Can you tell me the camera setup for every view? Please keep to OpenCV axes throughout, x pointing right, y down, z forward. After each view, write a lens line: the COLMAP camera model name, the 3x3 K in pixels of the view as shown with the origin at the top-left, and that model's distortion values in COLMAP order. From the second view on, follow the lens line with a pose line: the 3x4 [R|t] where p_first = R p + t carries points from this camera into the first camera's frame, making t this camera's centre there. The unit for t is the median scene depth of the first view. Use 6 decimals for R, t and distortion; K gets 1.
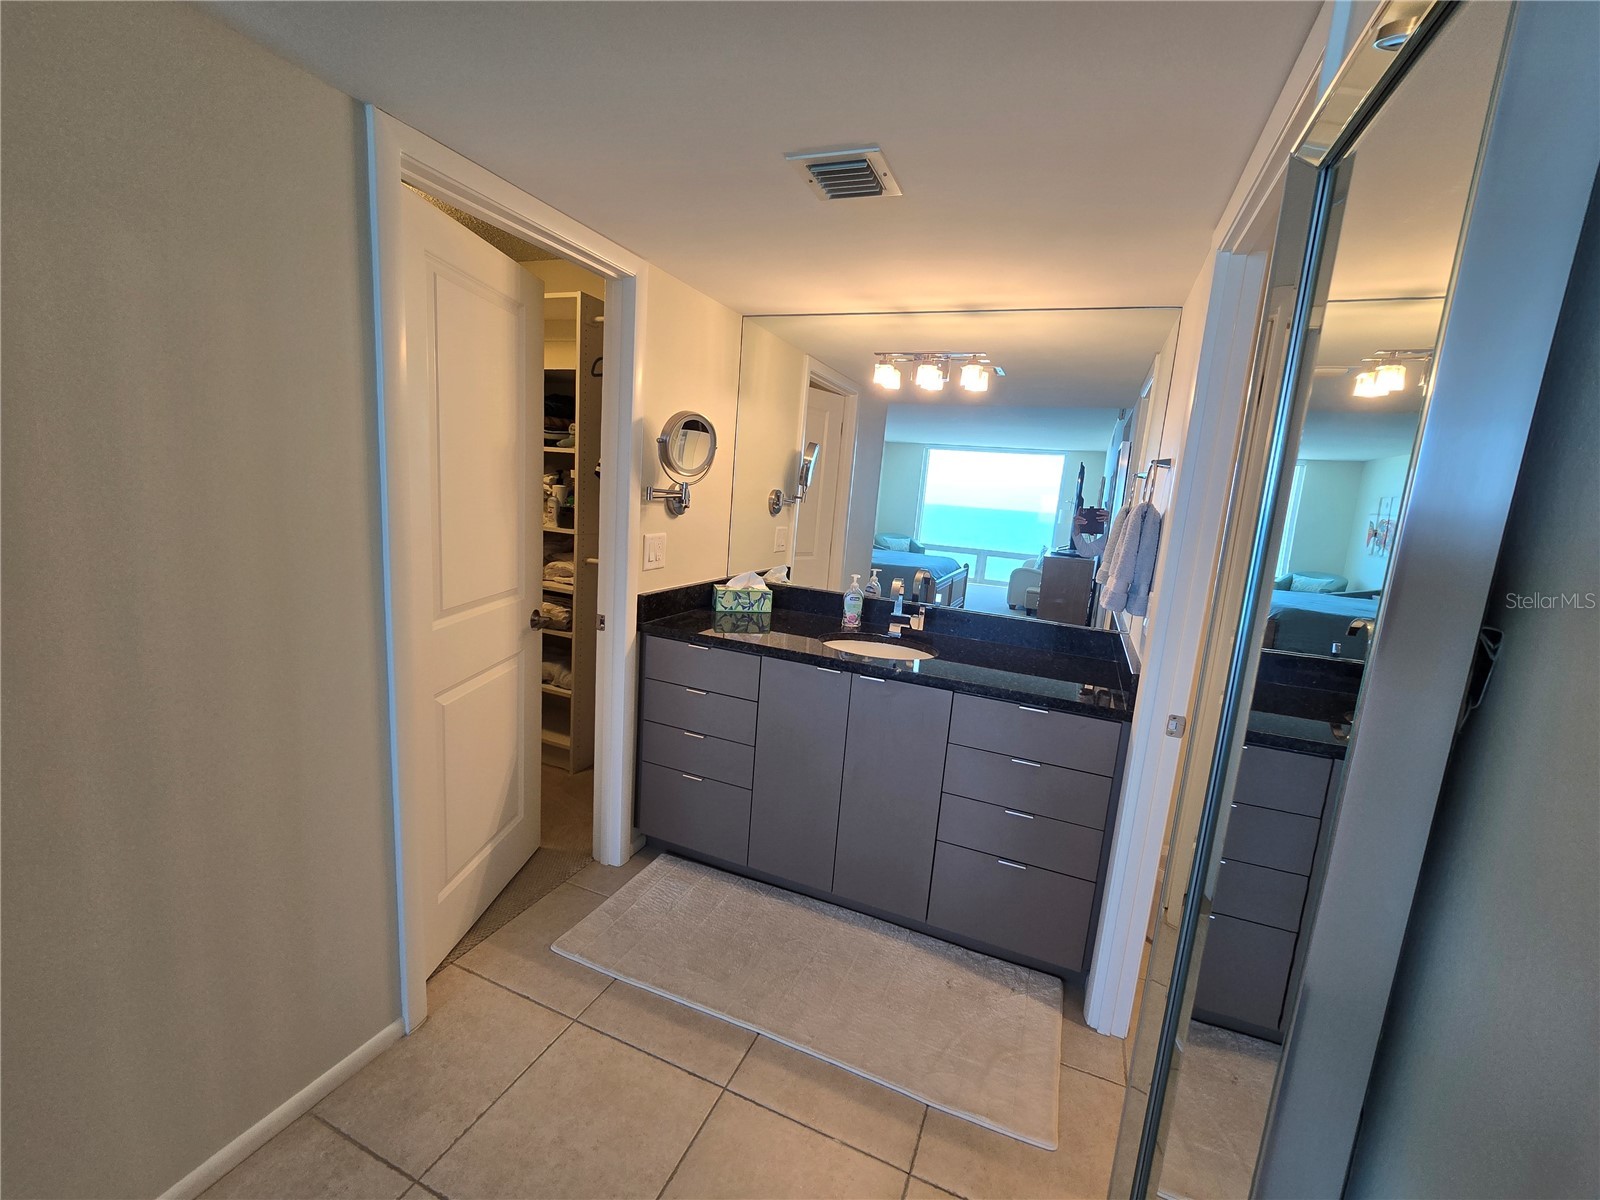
lens RADIAL K [[654.9, 0, 802.3], [0, 654.9, 593.1], [0, 0, 1]] dist [-0.005925, -0.000569]
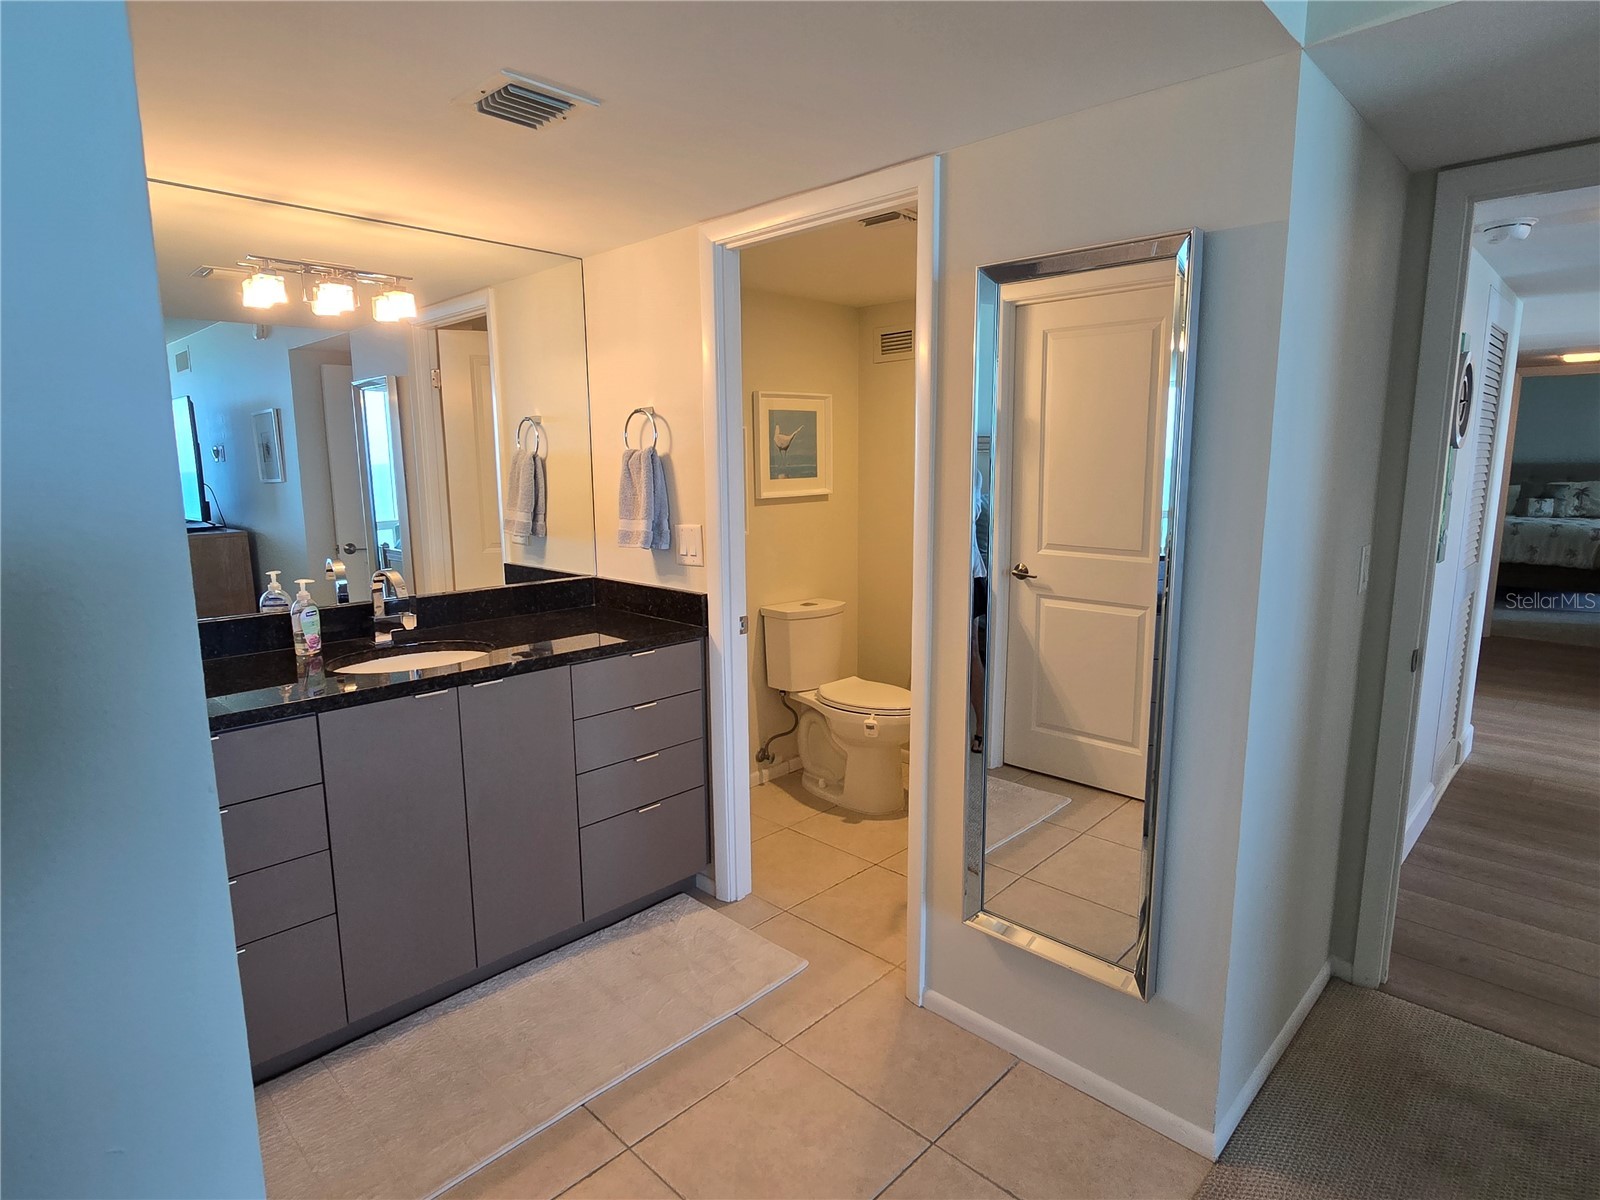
lens RADIAL K [[878.6, 0, 800.0], [0, 878.6, 600.0], [0, 0, 1]] dist [-0.001982, -0.000378]
pose [[0.376277, -0.230925, 0.897268, -0.707842], [0.187531, 0.967378, 0.170326, -0.084703], [-0.907330, 0.104176, 0.407308, 0.181533]]
